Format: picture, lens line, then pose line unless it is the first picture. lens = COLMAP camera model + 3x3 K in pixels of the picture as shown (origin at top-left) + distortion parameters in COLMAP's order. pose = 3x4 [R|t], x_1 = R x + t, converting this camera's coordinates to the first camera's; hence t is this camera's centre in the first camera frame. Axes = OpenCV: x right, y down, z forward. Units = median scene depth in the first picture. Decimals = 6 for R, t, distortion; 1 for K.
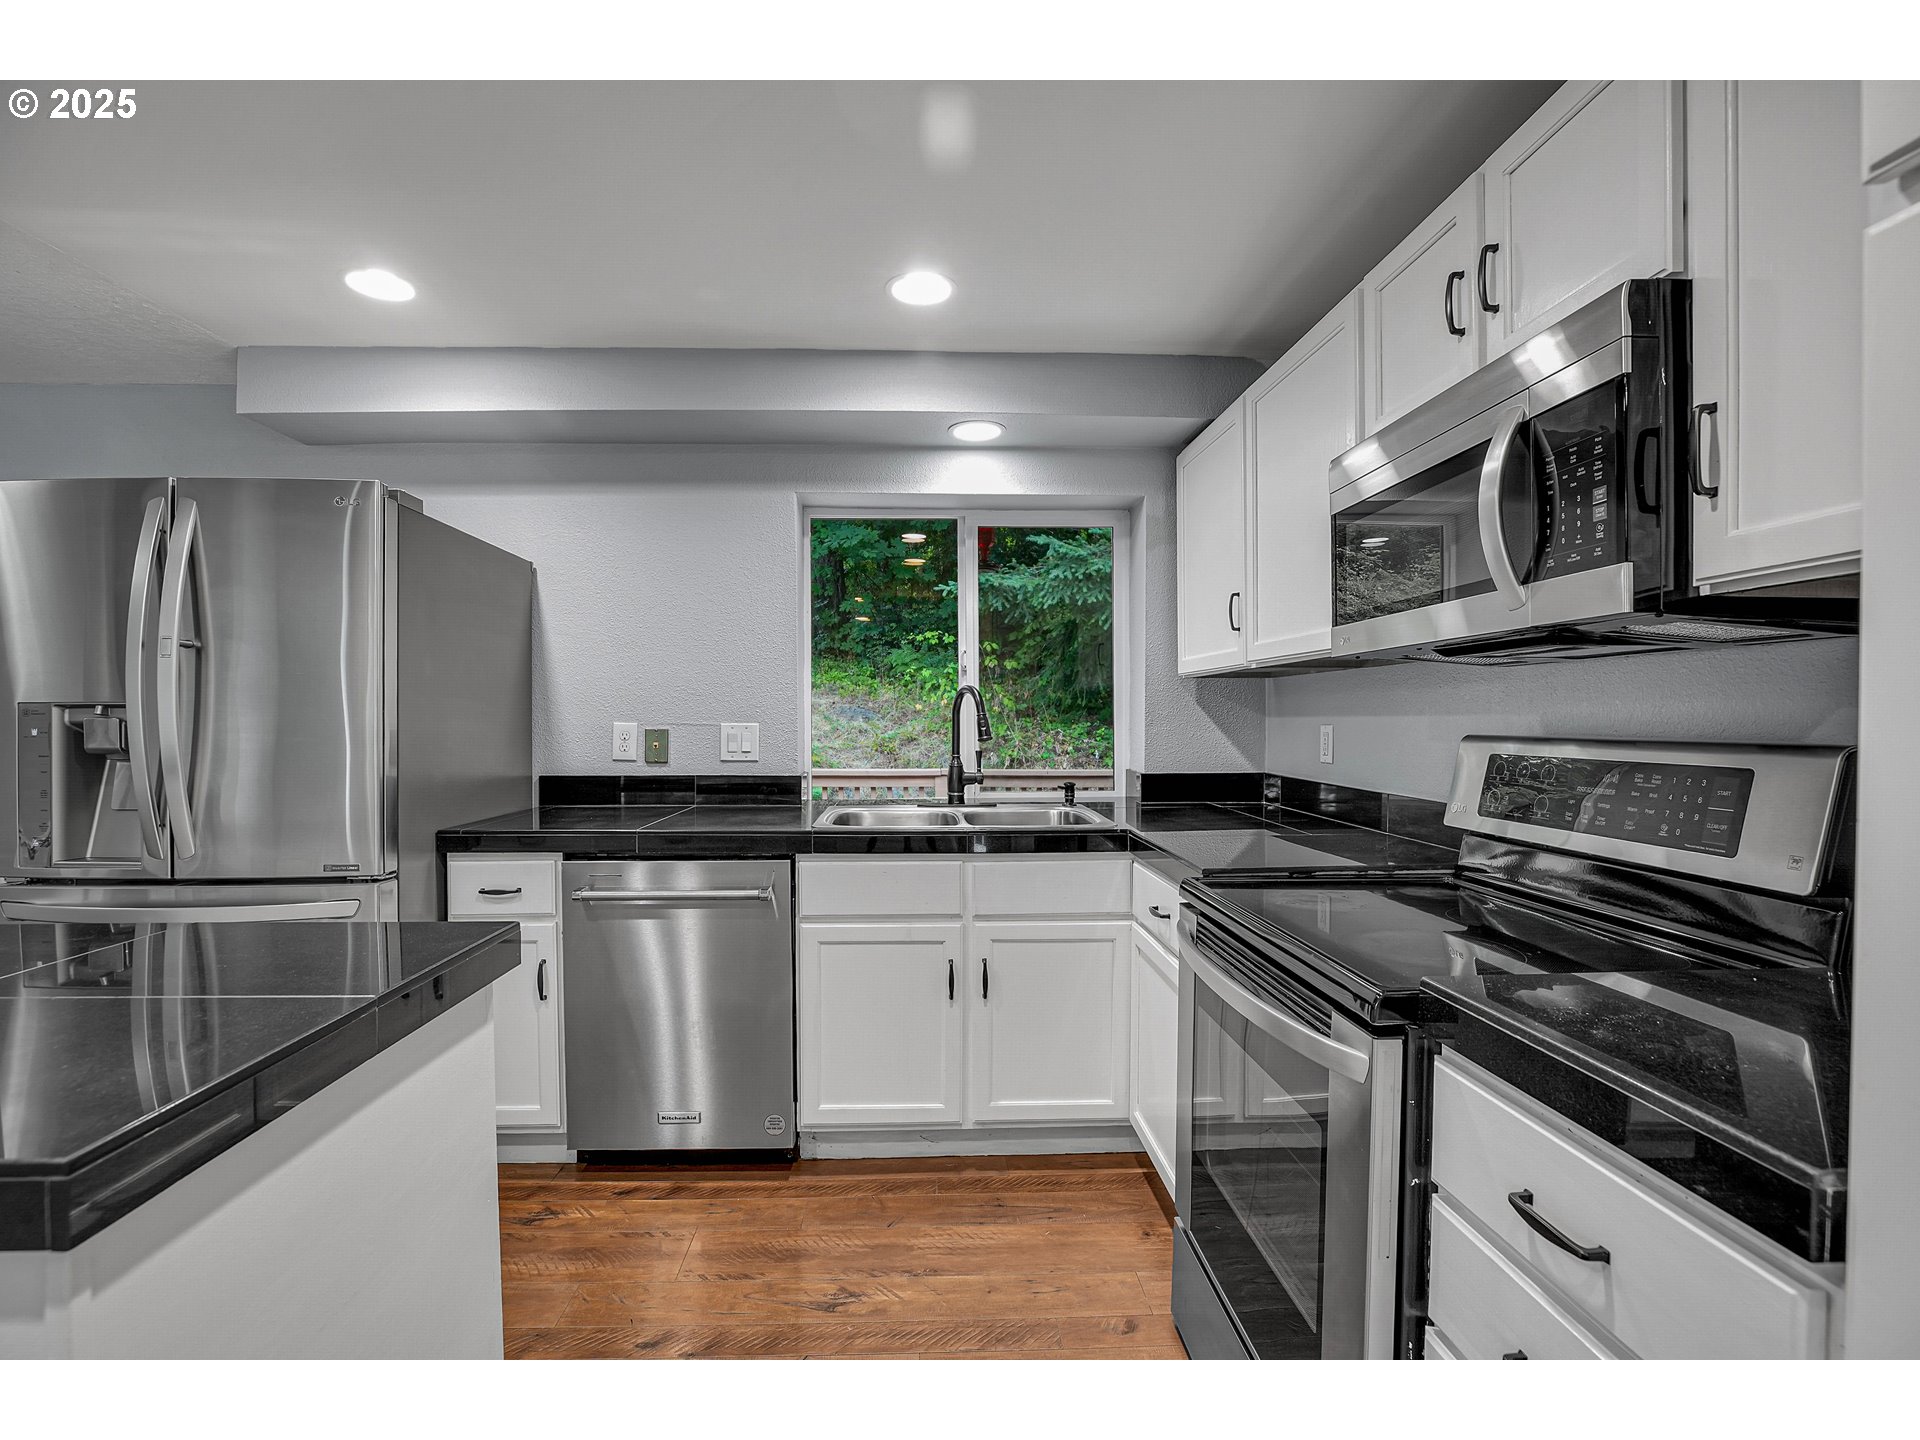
lens RADIAL K [[937.7, 0, 950.2], [0, 937.7, 717.4], [0, 0, 1]] dist [-0.019610, -0.000080]
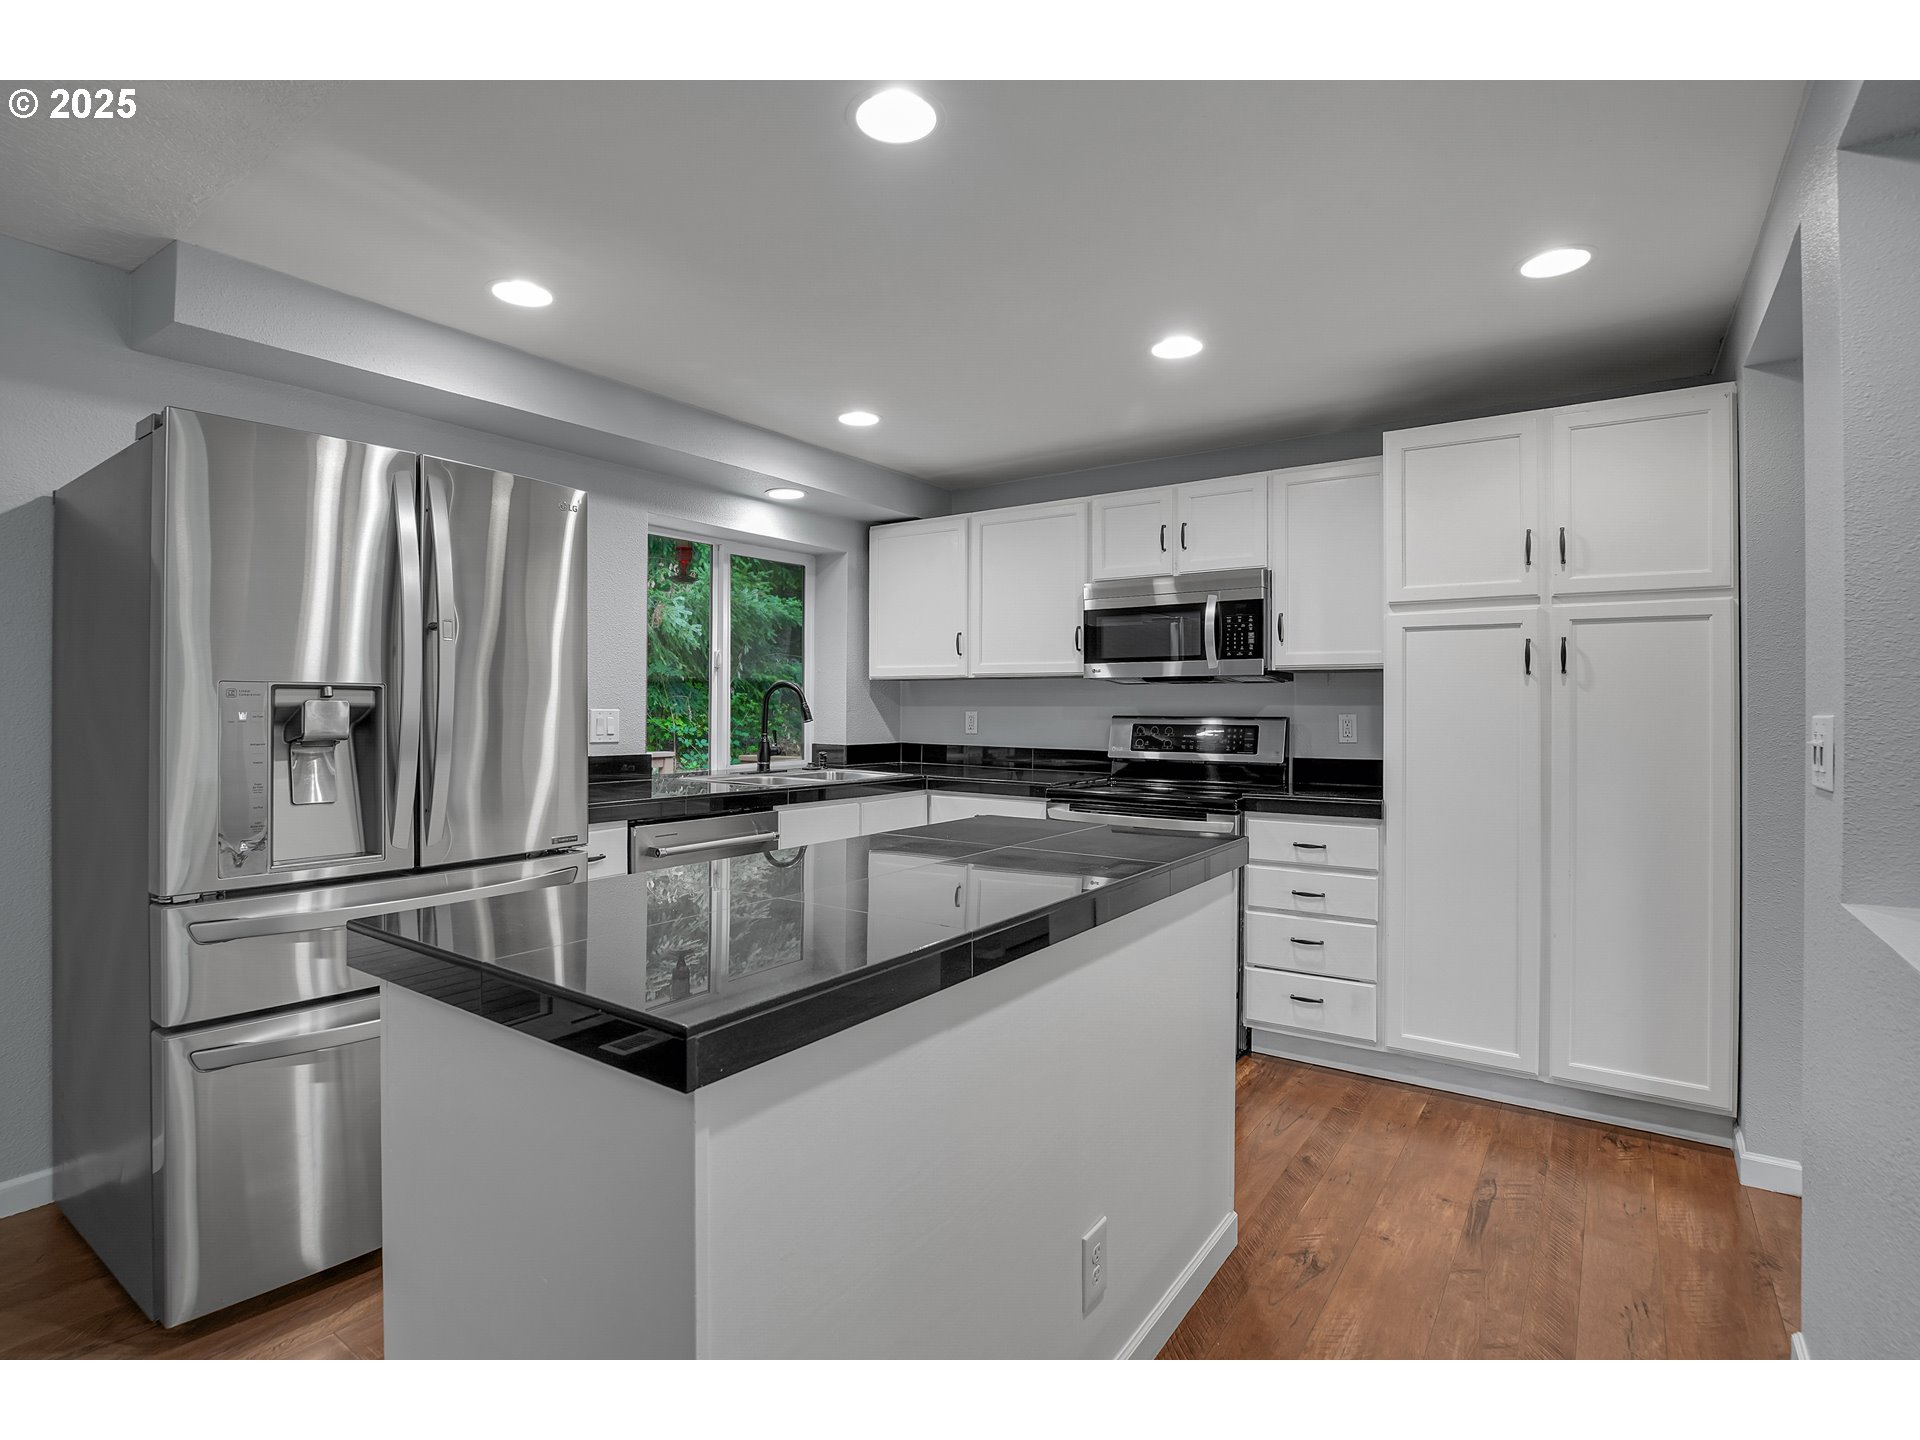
lens RADIAL K [[937.7, 0, 966.8], [0, 937.7, 716.3], [0, 0, 1]] dist [-0.019610, -0.000080]
pose [[0.603843, -0.000121, 0.797104, -0.876822], [-0.008583, 0.999941, 0.006653, 0.003572], [-0.797057, -0.010859, 0.603806, -0.028716]]
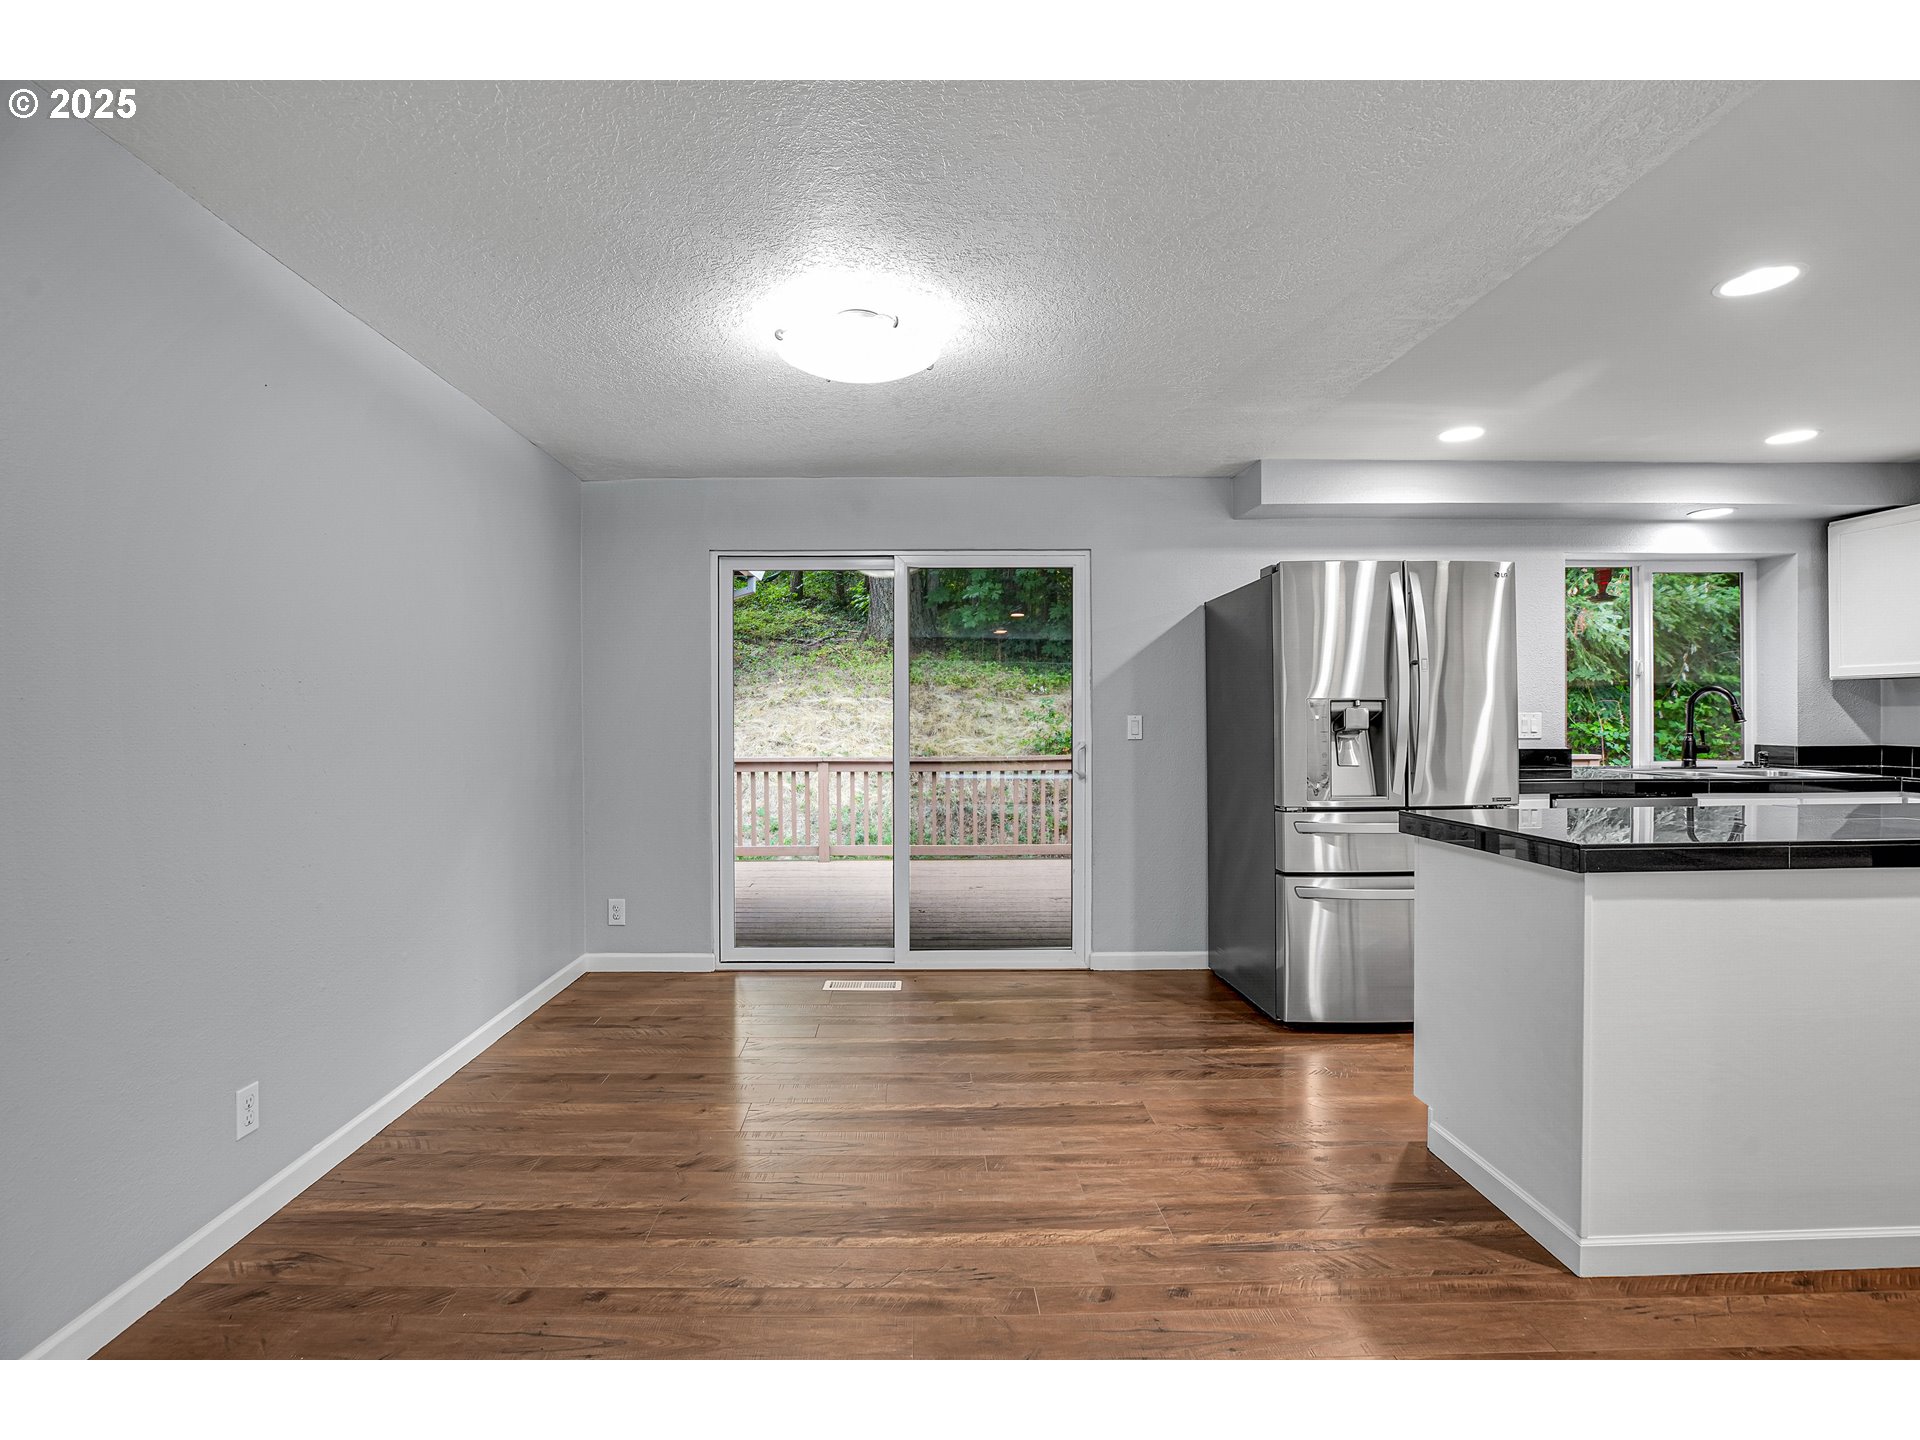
lens RADIAL K [[904.9, 0, 920.0], [0, 904.9, 715.3], [0, 0, 1]] dist [-0.005590, -0.000662]
pose [[0.999434, -0.003210, -0.033501, -1.155655], [0.003172, 0.999994, -0.001190, 0.009651], [0.033505, 0.001083, 0.999438, -0.457368]]
